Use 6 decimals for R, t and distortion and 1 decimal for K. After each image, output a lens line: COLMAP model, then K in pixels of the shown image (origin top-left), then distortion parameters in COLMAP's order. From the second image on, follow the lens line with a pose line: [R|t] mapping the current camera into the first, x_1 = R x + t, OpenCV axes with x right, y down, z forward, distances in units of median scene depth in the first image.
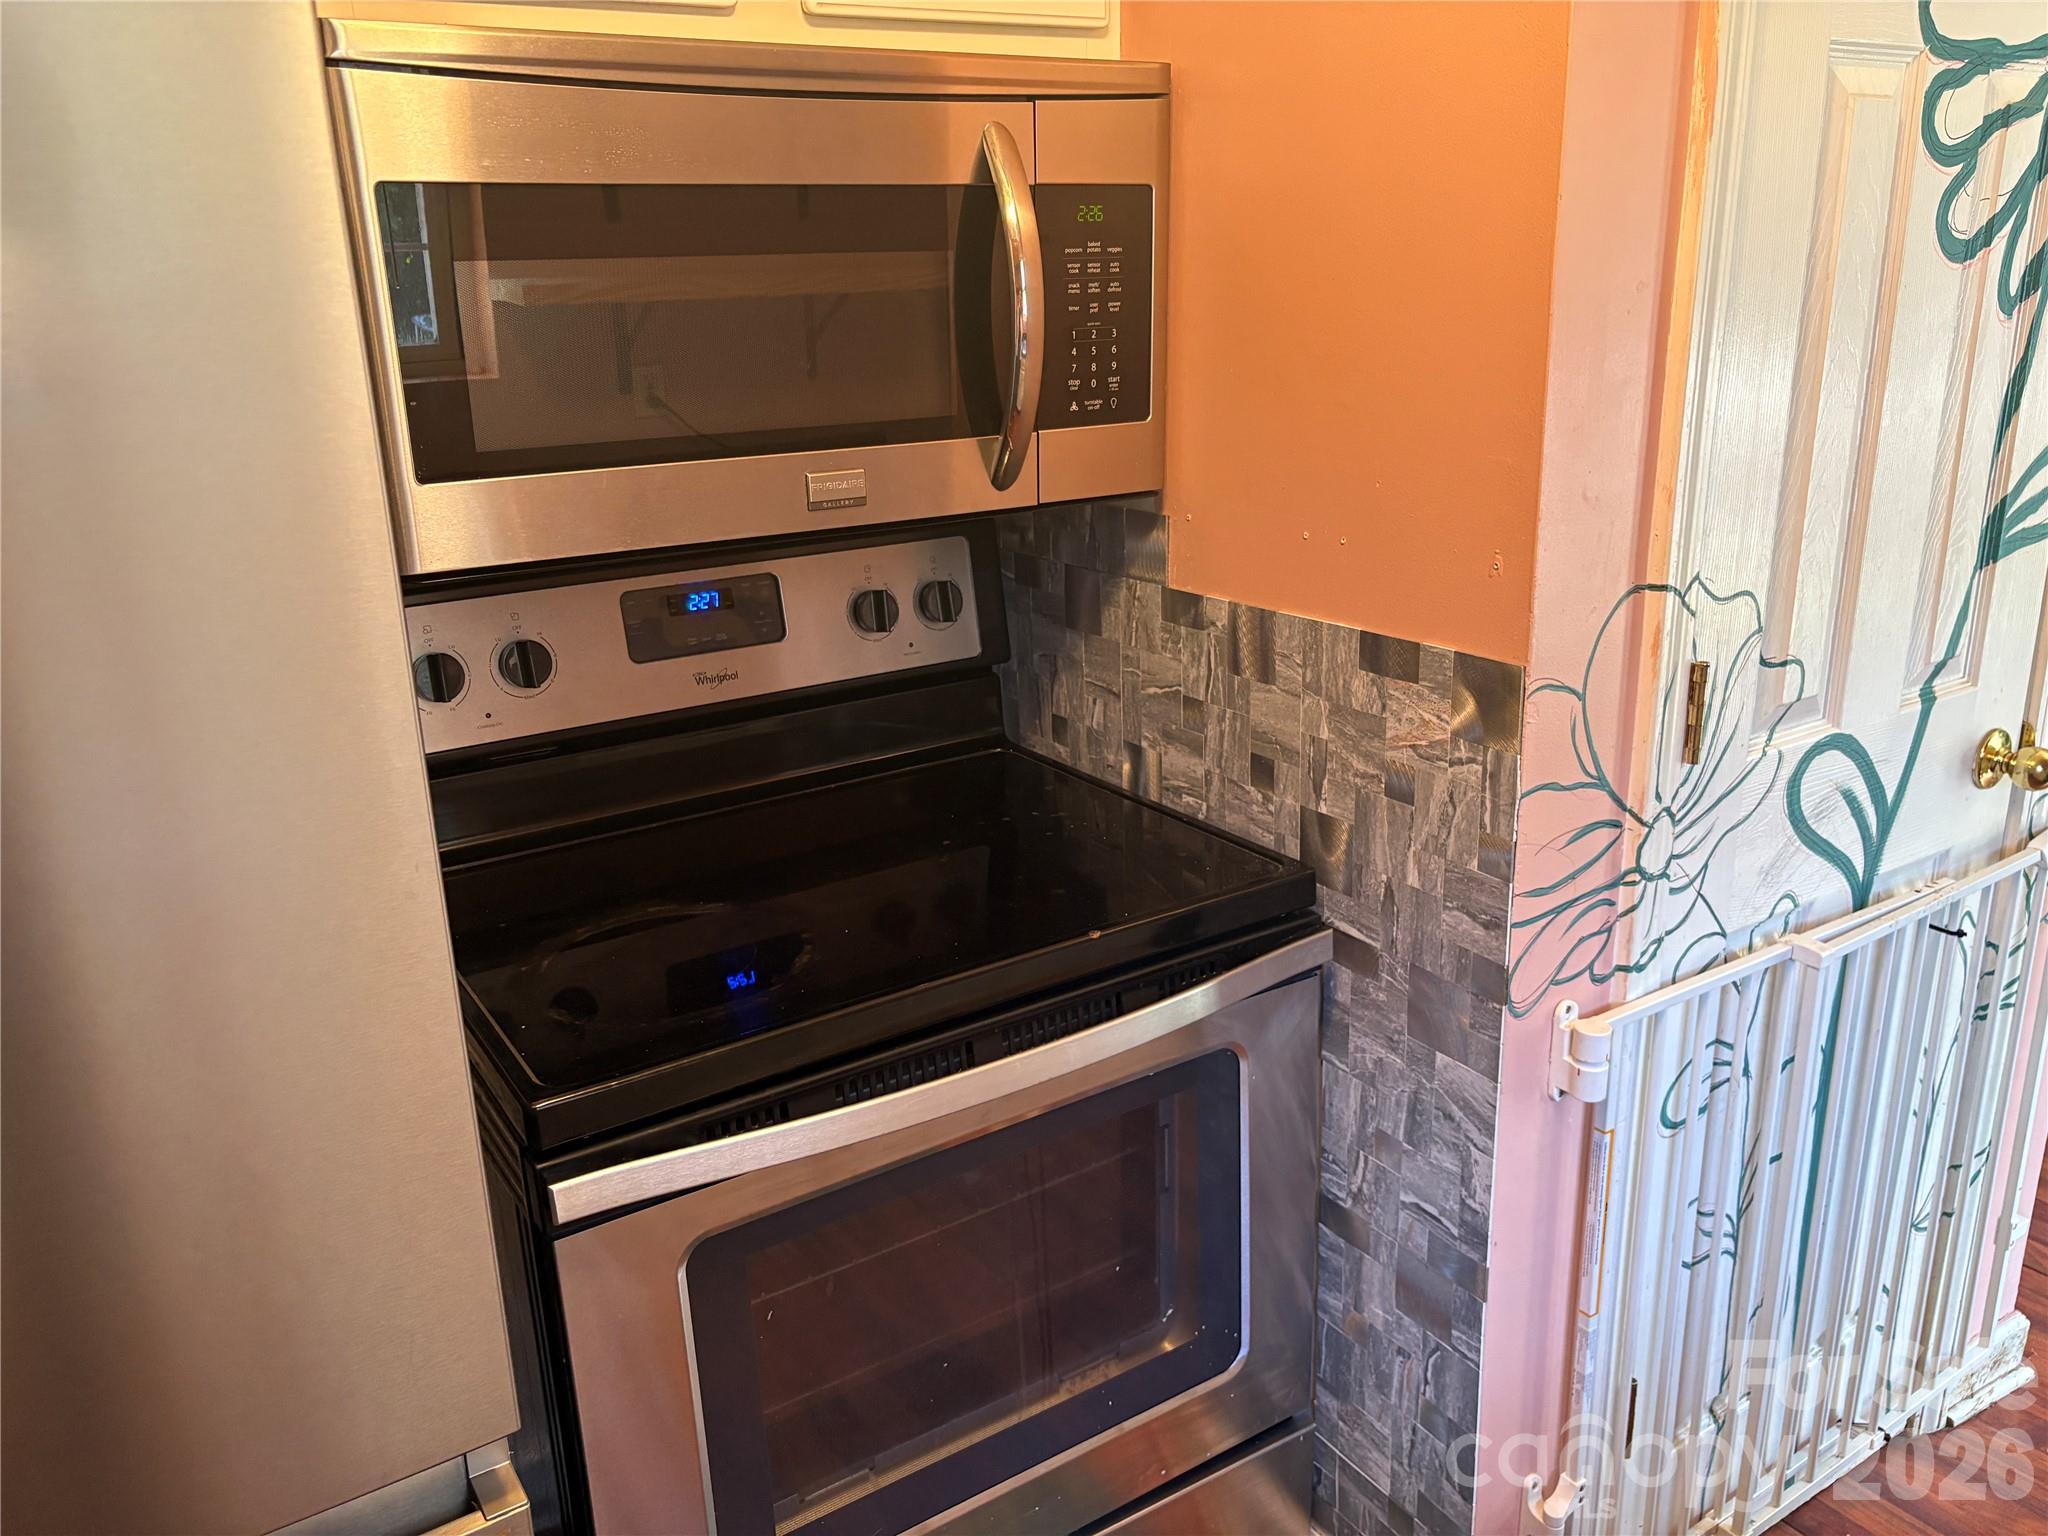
lens RADIAL K [[1578.7, 0, 1024.3], [0, 1578.7, 762.9], [0, 0, 1]] dist [0.083133, -0.086611]
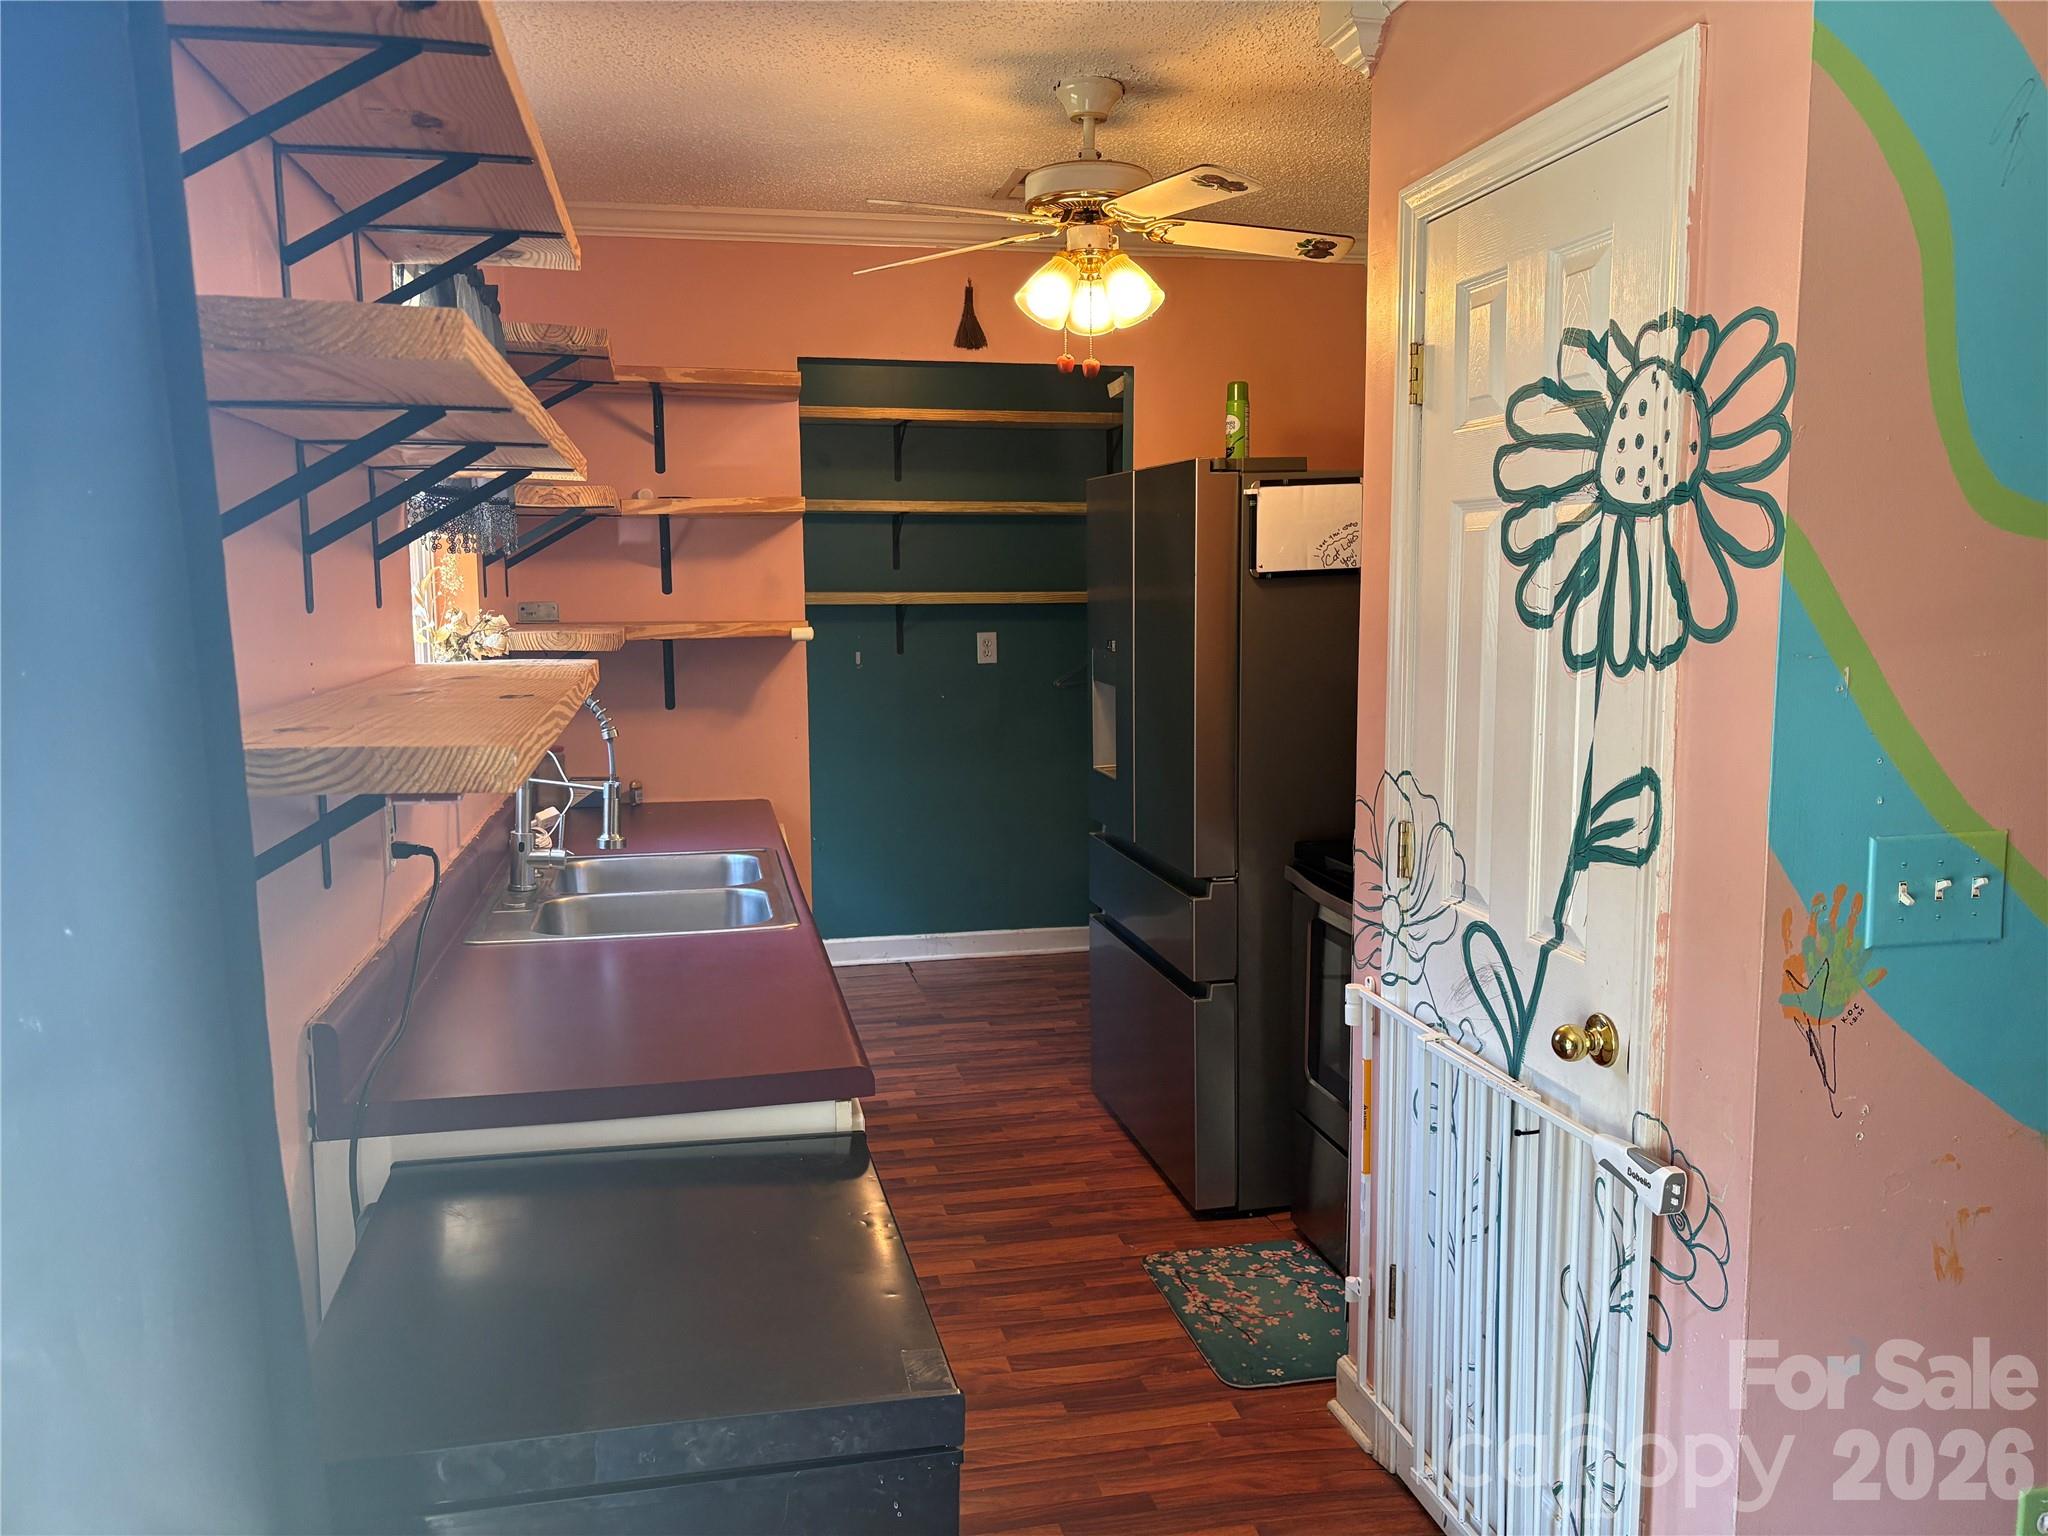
lens RADIAL K [[1576.8, 0, 1026.7], [0, 1576.8, 769.8], [0, 0, 1]] dist [0.051179, -0.100502]
pose [[-0.356801, 0.145562, -0.922770, 2.199305], [-0.268100, 0.930278, 0.250411, -0.446759], [0.894883, 0.336742, -0.292898, 1.099304]]
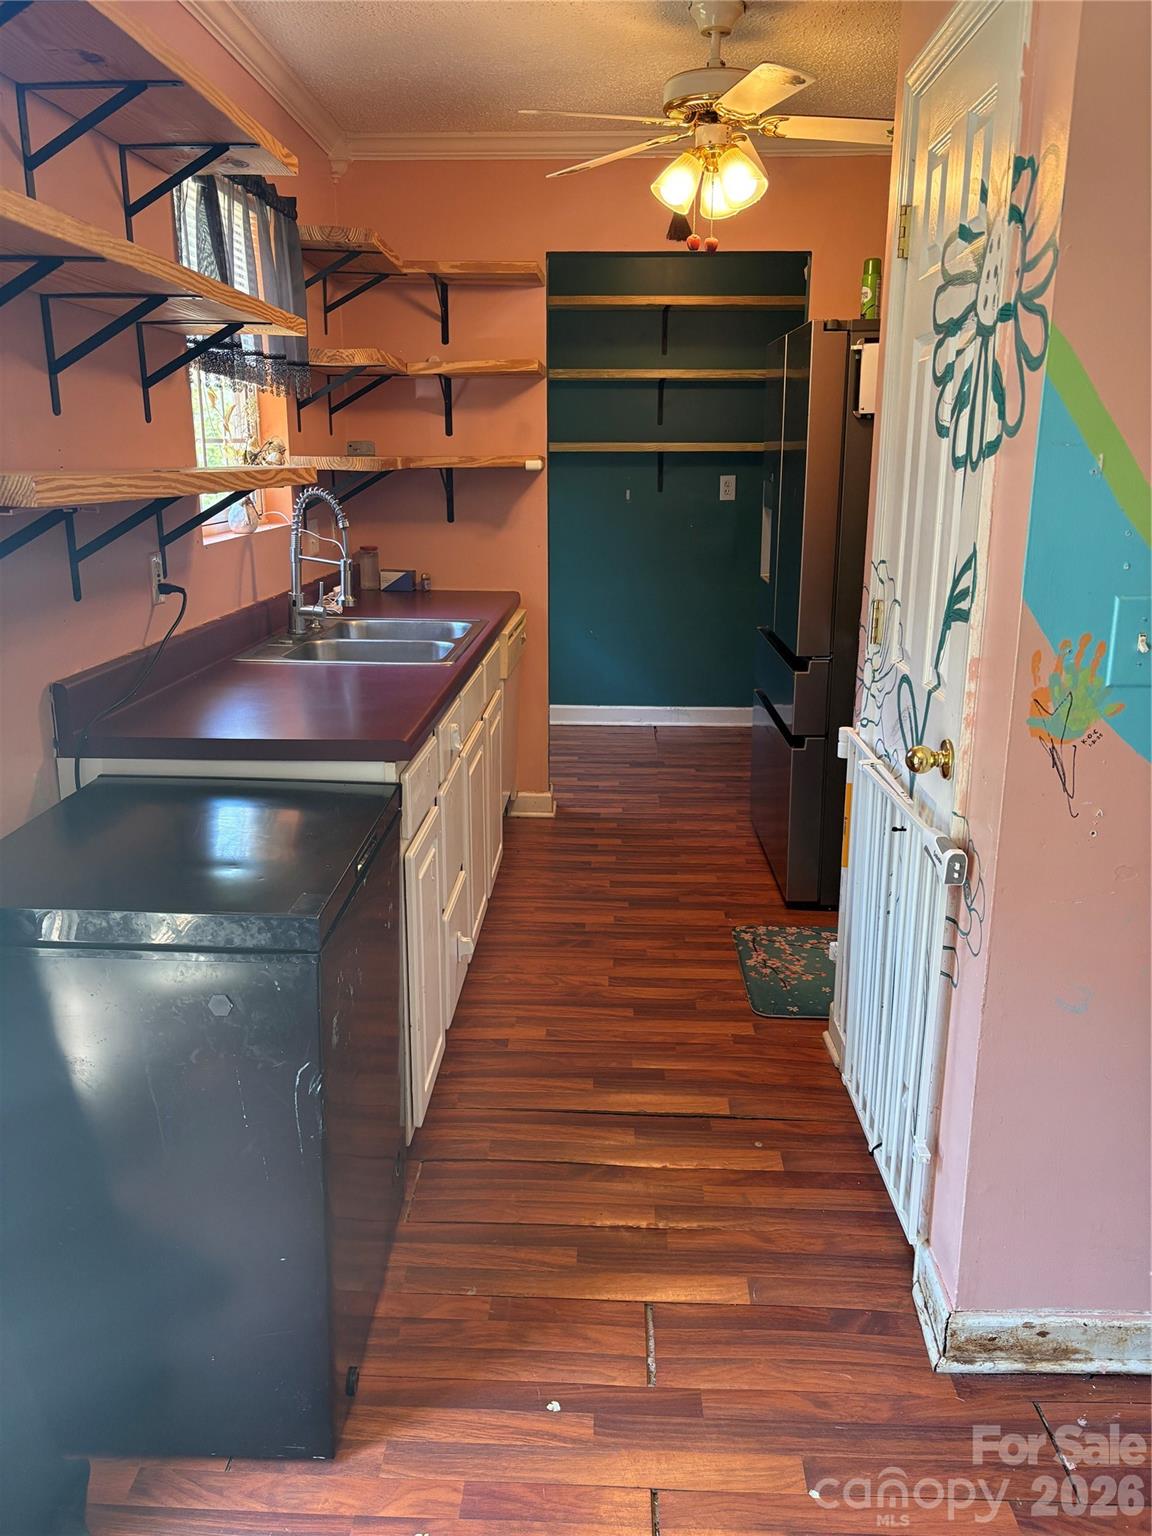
lens RADIAL K [[1184.0, 0, 573.1], [0, 1184.0, 761.3], [0, 0, 1]] dist [0.083133, -0.086611]
pose [[-0.579380, 0.232296, -0.781254, 2.083820], [-0.232421, 0.871641, 0.431535, -0.502865], [0.781217, 0.431602, -0.451021, 1.515664]]
